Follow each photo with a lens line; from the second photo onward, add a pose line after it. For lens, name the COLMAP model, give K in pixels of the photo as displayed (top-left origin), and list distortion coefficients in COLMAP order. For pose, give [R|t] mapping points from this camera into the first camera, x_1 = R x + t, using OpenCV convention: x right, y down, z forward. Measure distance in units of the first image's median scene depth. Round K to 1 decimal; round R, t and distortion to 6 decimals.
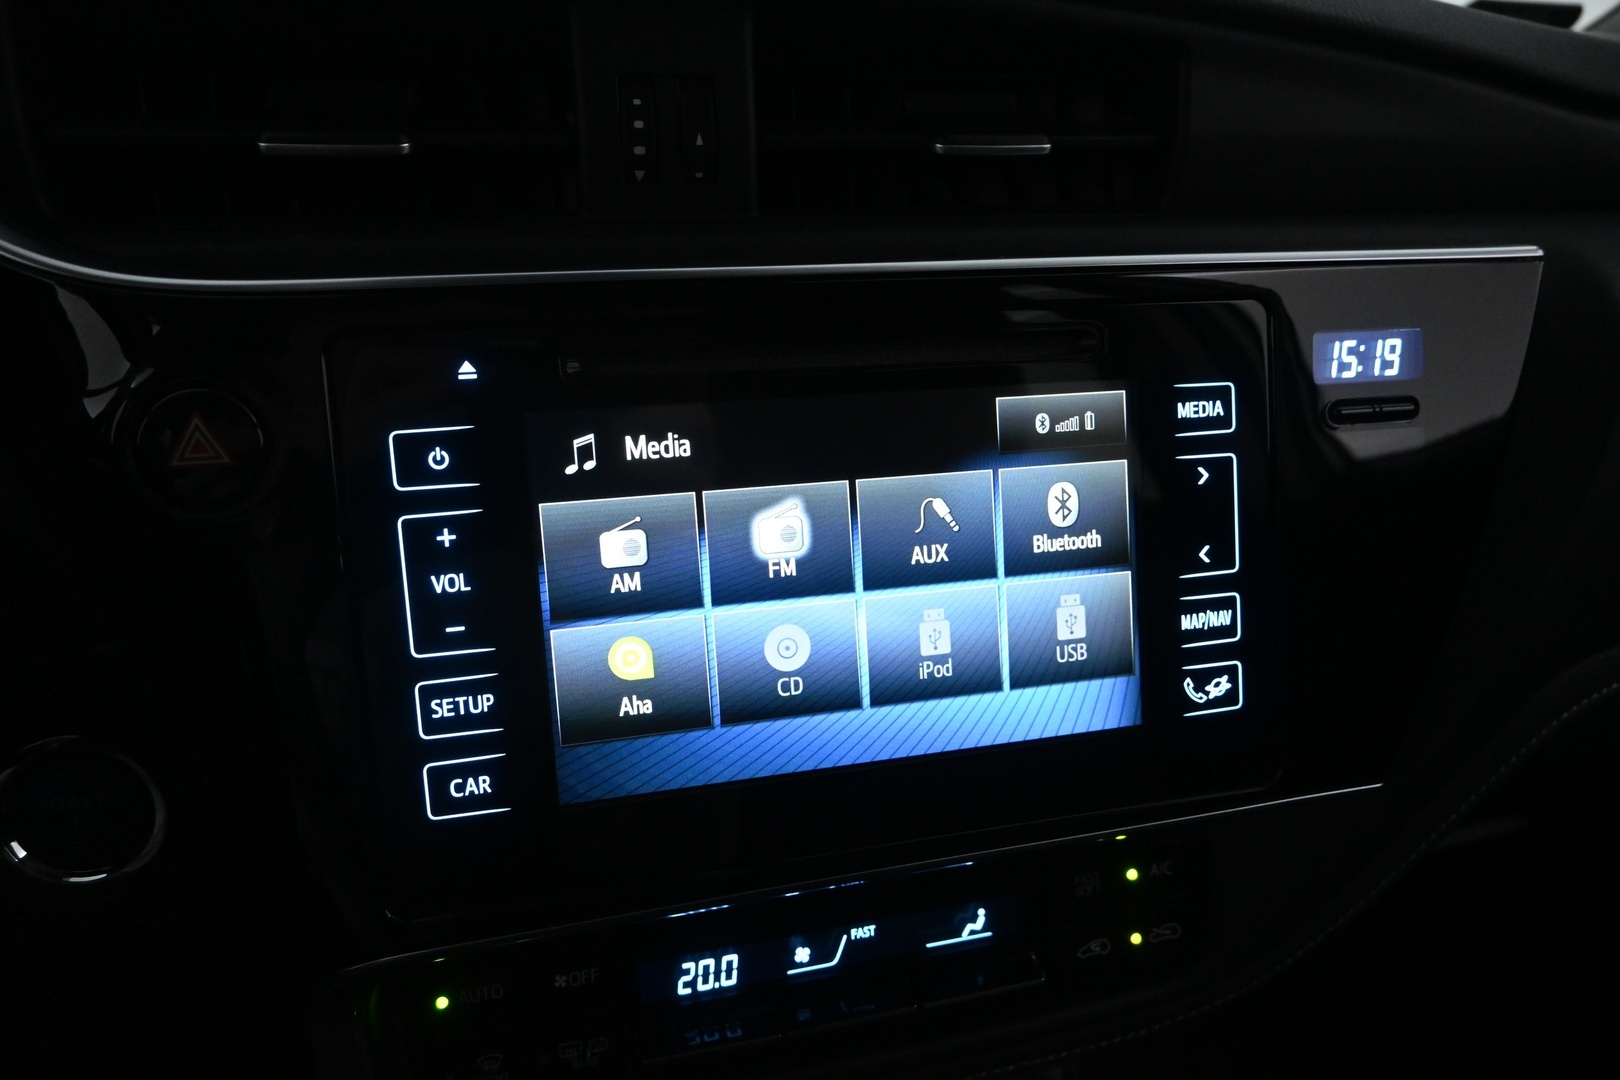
lens RADIAL K [[1104.9, 0, 810.0], [0, 1104.9, 540.0], [0, 0, 1]] dist [-0.005718, 0.000148]
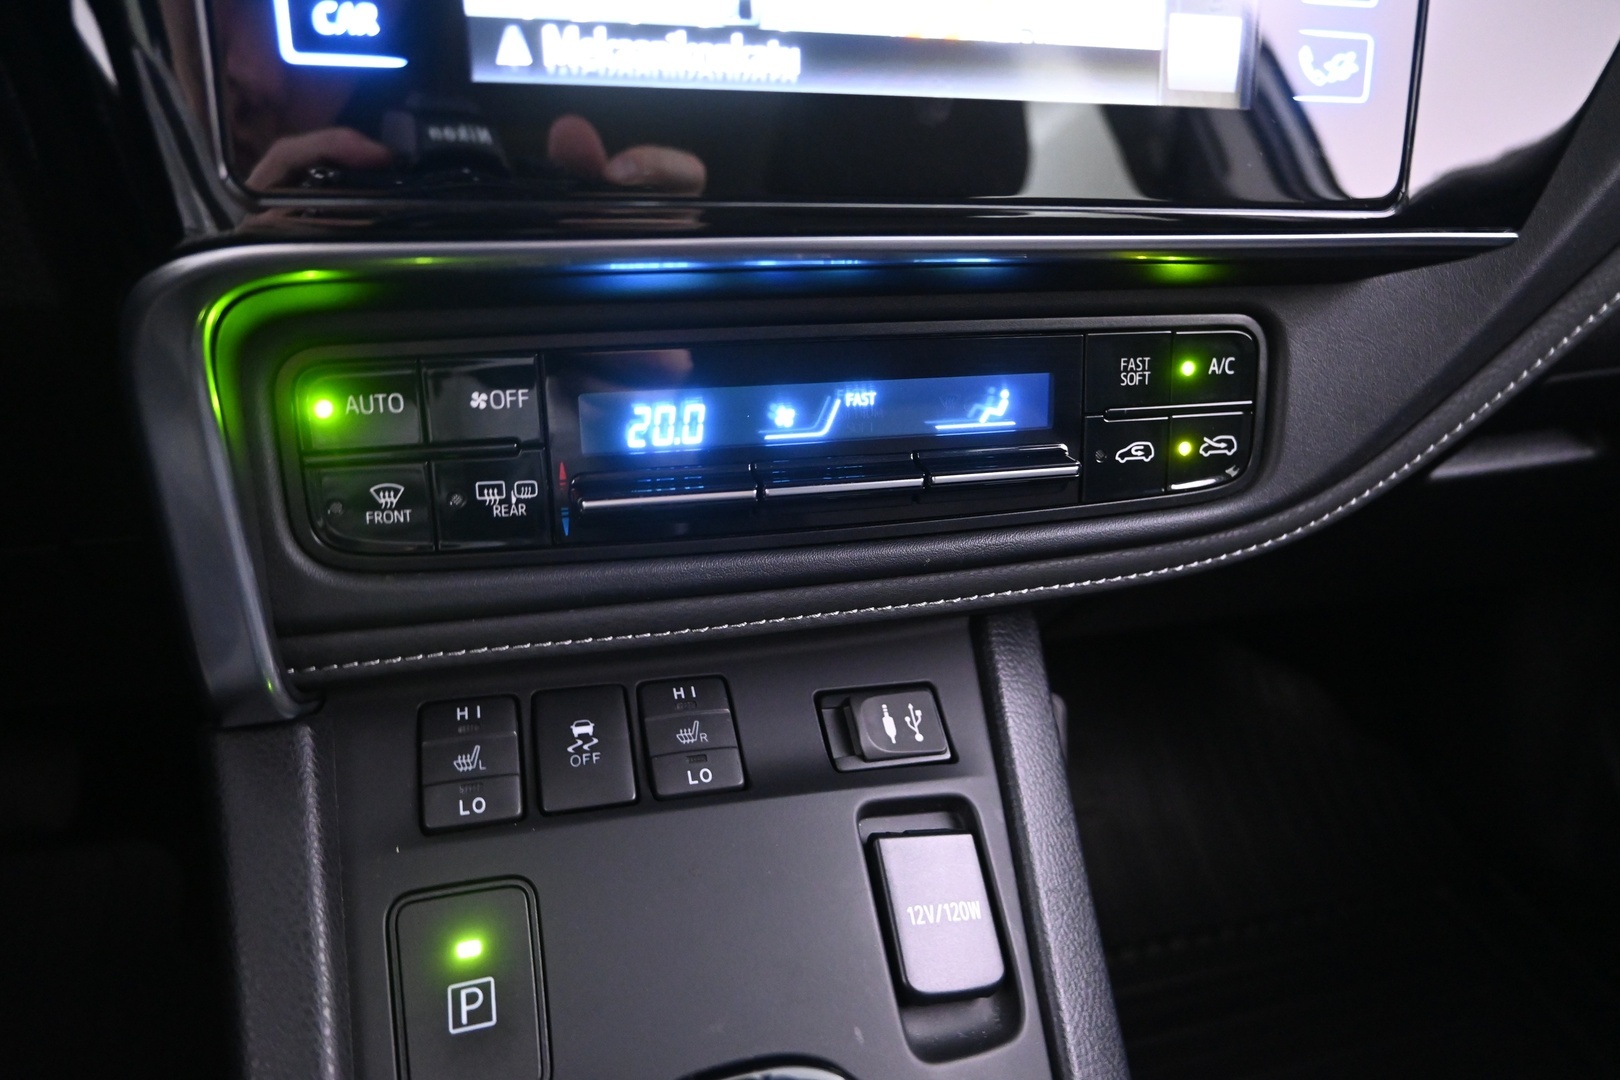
lens RADIAL K [[1104.9, 0, 810.0], [0, 1104.9, 540.0], [0, 0, 1]] dist [-0.005718, 0.000148]
pose [[0.998283, 0.046577, 0.035520, -0.013315], [-0.051078, 0.989022, 0.138658, 0.360180], [-0.028672, -0.140234, 0.989703, 0.192714]]
